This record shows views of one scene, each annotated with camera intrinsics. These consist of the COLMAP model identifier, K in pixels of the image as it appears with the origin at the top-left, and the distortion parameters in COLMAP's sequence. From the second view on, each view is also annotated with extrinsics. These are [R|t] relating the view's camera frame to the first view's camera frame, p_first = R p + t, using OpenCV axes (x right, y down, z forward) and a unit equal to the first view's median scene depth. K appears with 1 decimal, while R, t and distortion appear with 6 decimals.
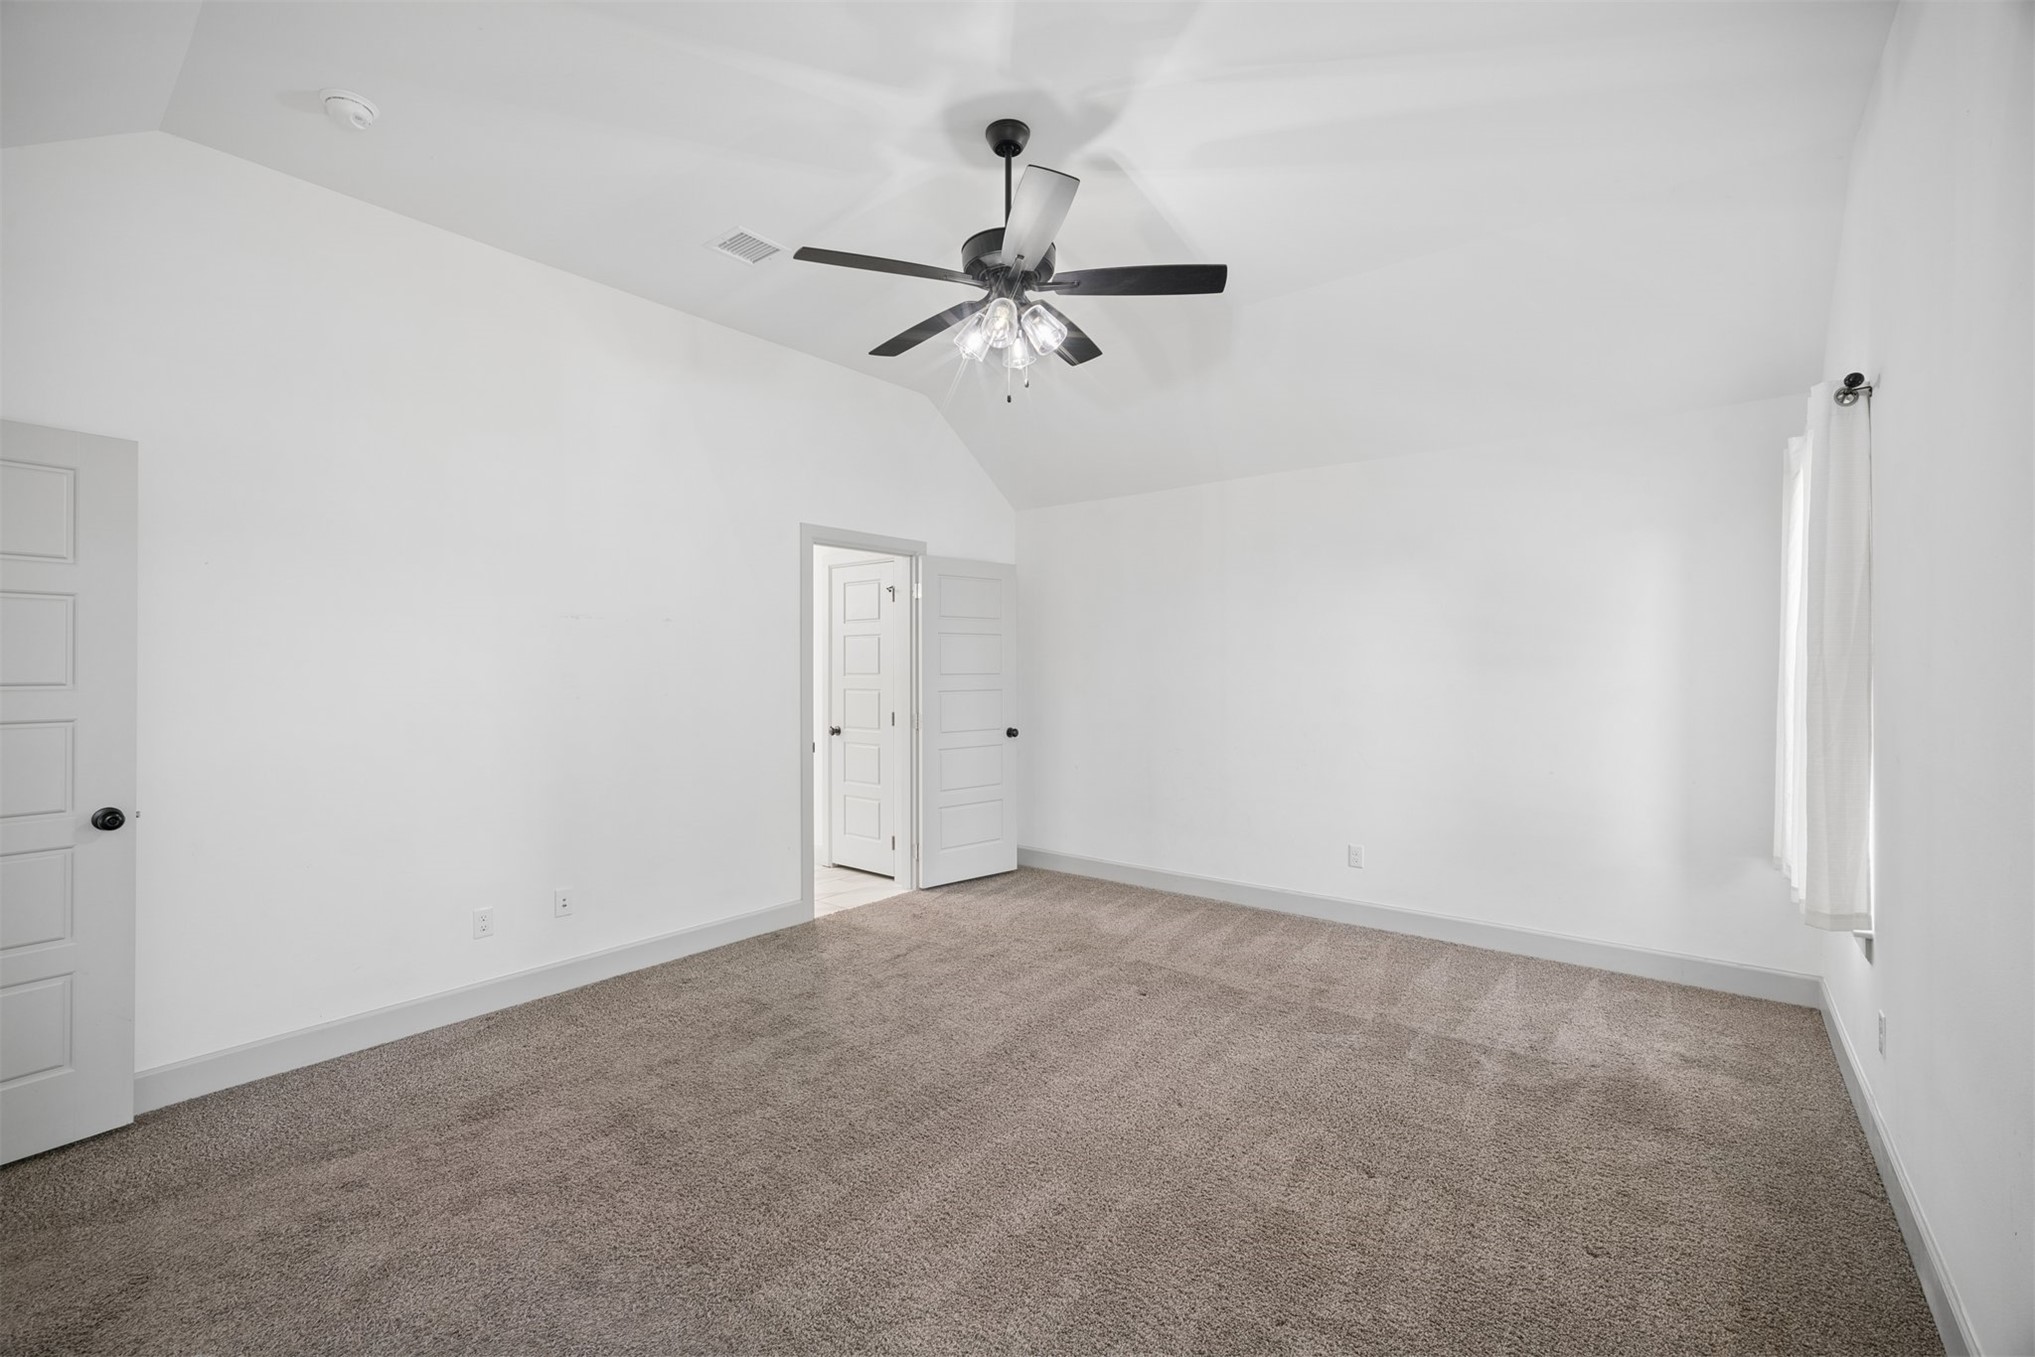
lens RADIAL K [[852.0, 0, 1002.9], [0, 852.0, 672.7], [0, 0, 1]] dist [-0.020345, 0.009408]
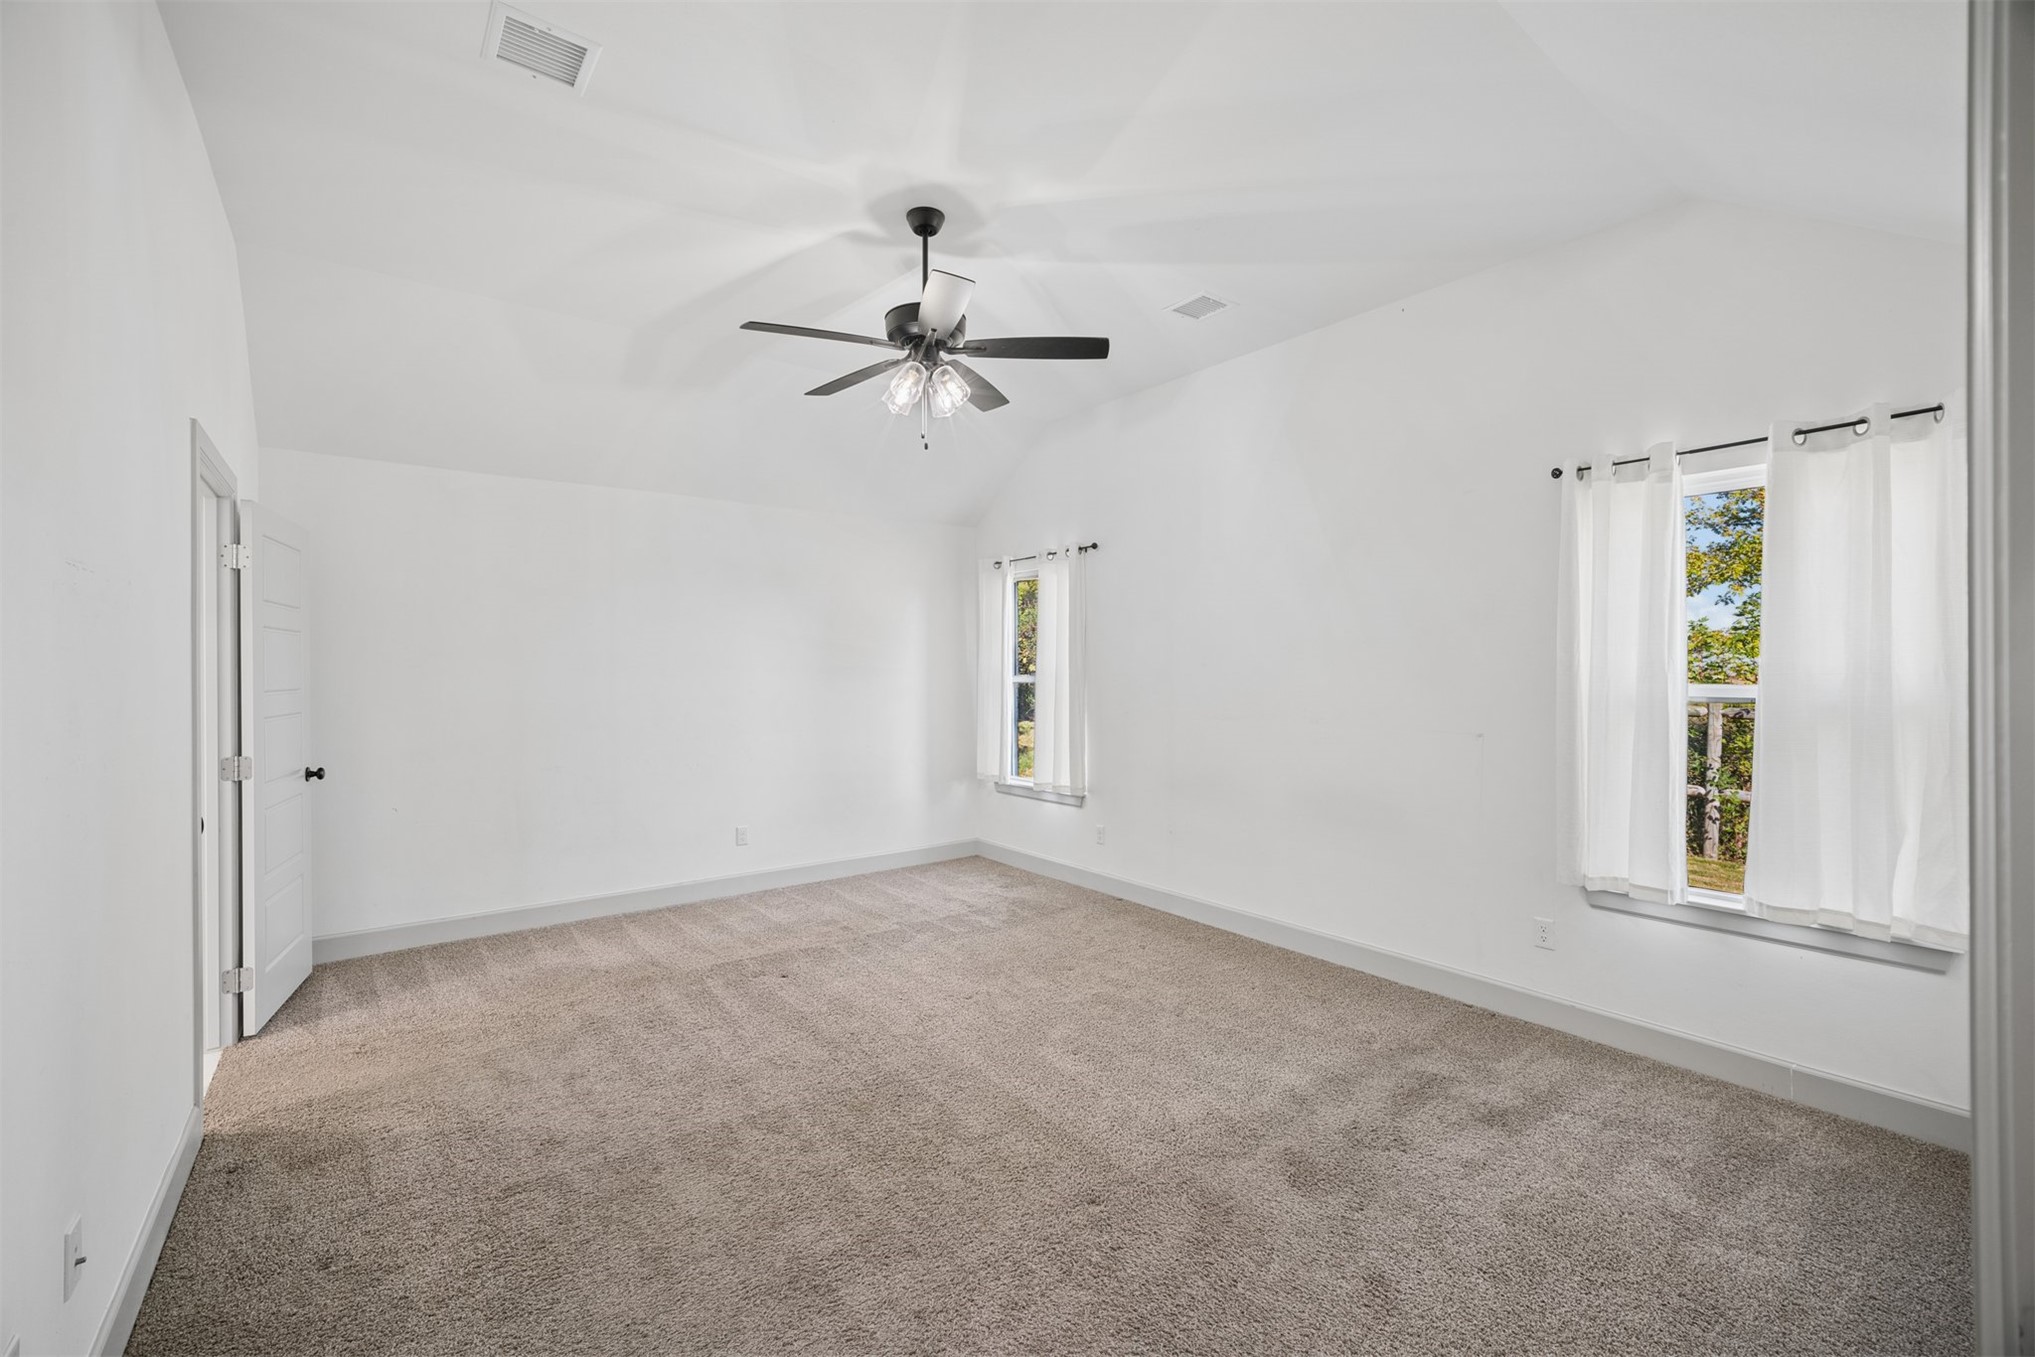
lens RADIAL K [[852.0, 0, 1002.9], [0, 852.0, 672.7], [0, 0, 1]] dist [-0.020345, 0.009408]
pose [[0.235207, -0.001767, 0.971944, -0.825258], [0.012266, 0.999924, -0.001150, -0.004746], [-0.971868, 0.012193, 0.235211, 0.469258]]
